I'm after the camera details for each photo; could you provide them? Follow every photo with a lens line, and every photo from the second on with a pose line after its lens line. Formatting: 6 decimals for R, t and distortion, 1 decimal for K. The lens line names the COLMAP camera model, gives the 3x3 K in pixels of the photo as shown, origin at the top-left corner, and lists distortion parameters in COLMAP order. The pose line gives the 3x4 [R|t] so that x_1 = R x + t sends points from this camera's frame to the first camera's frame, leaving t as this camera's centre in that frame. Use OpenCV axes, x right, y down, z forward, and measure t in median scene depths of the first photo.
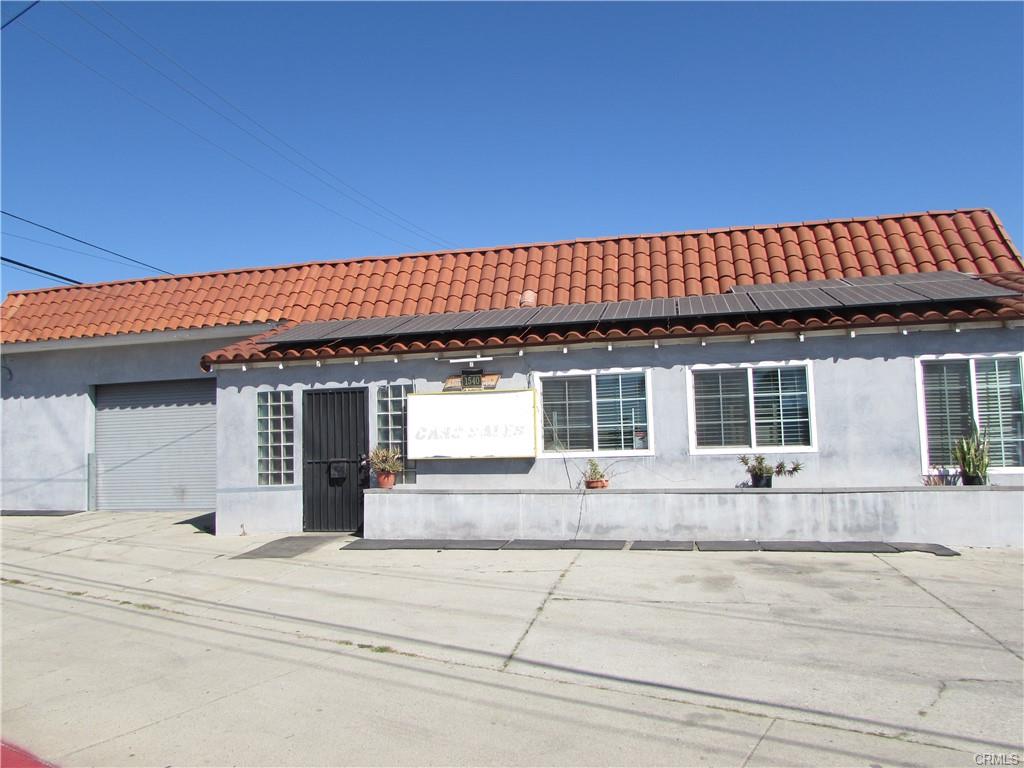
lens RADIAL K [[736.7, 0, 513.6], [0, 736.7, 382.0], [0, 0, 1]] dist [-0.039596, 0.009673]
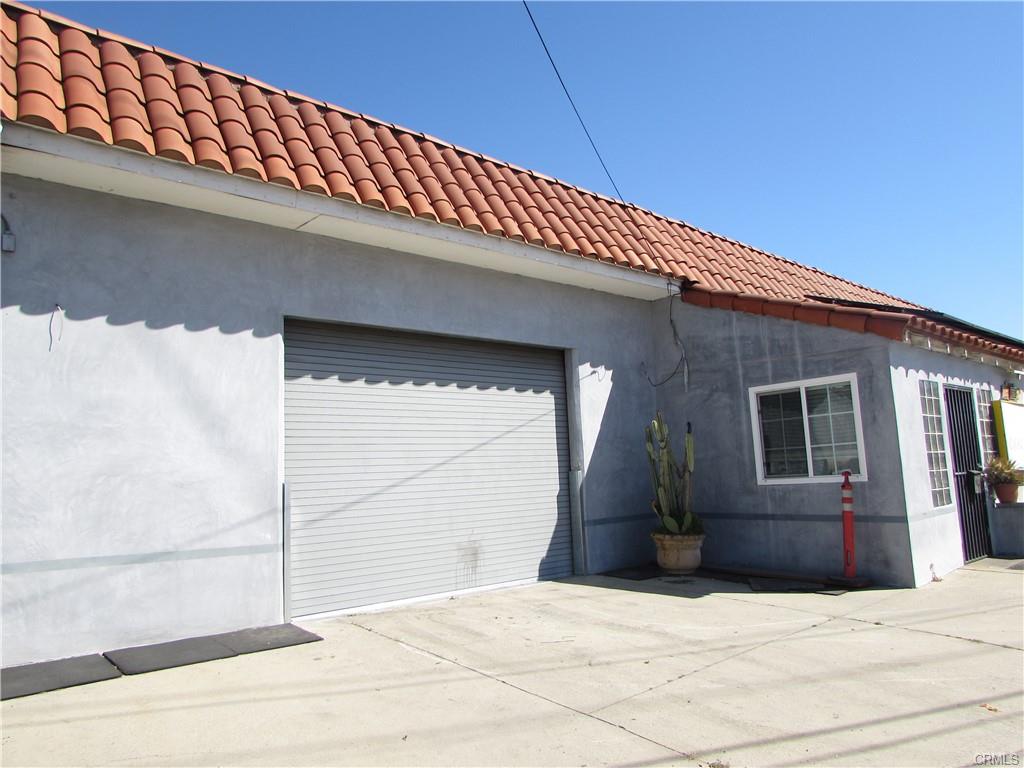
lens RADIAL K [[724.8, 0, 513.4], [0, 724.8, 382.2], [0, 0, 1]] dist [-0.033216, 0.013781]
pose [[0.587485, 0.112930, 0.801317, -1.244847], [-0.046761, 0.993298, -0.105702, 0.119082], [-0.807883, 0.024628, 0.588828, 0.971528]]
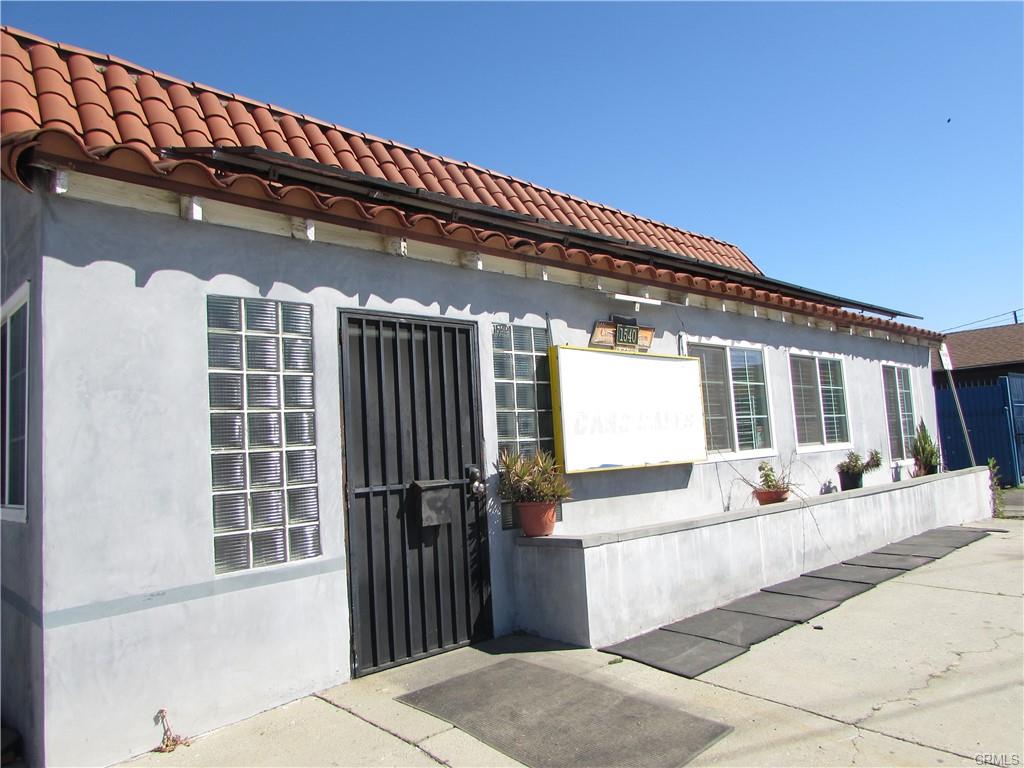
lens RADIAL K [[724.8, 0, 515.7], [0, 724.8, 388.0], [0, 0, 1]] dist [-0.033216, 0.013781]
pose [[0.551140, 0.064085, 0.831948, -0.580868], [-0.033727, 0.997942, -0.054528, 0.074658], [-0.833731, 0.001993, 0.552168, 0.753084]]
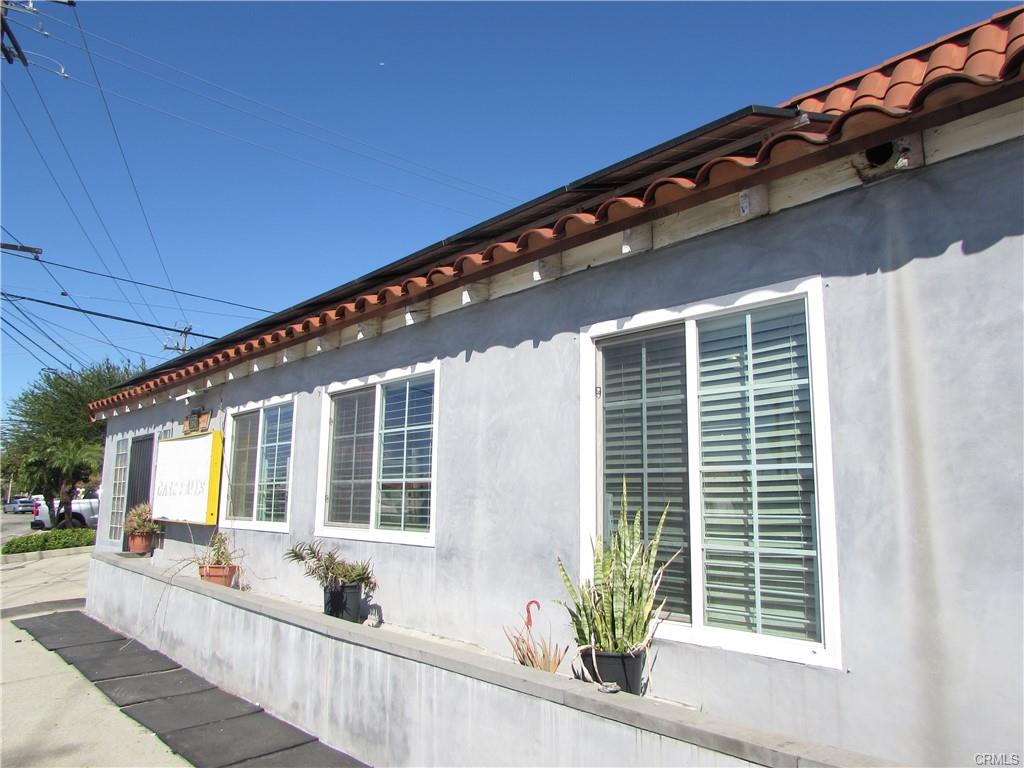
lens RADIAL K [[724.8, 0, 517.9], [0, 724.8, 382.0], [0, 0, 1]] dist [-0.033216, 0.013781]
pose [[0.821084, -0.064088, -0.567199, 0.662811], [0.027855, 0.996992, -0.072328, 0.020538], [0.570128, 0.043588, 0.820399, 0.563623]]
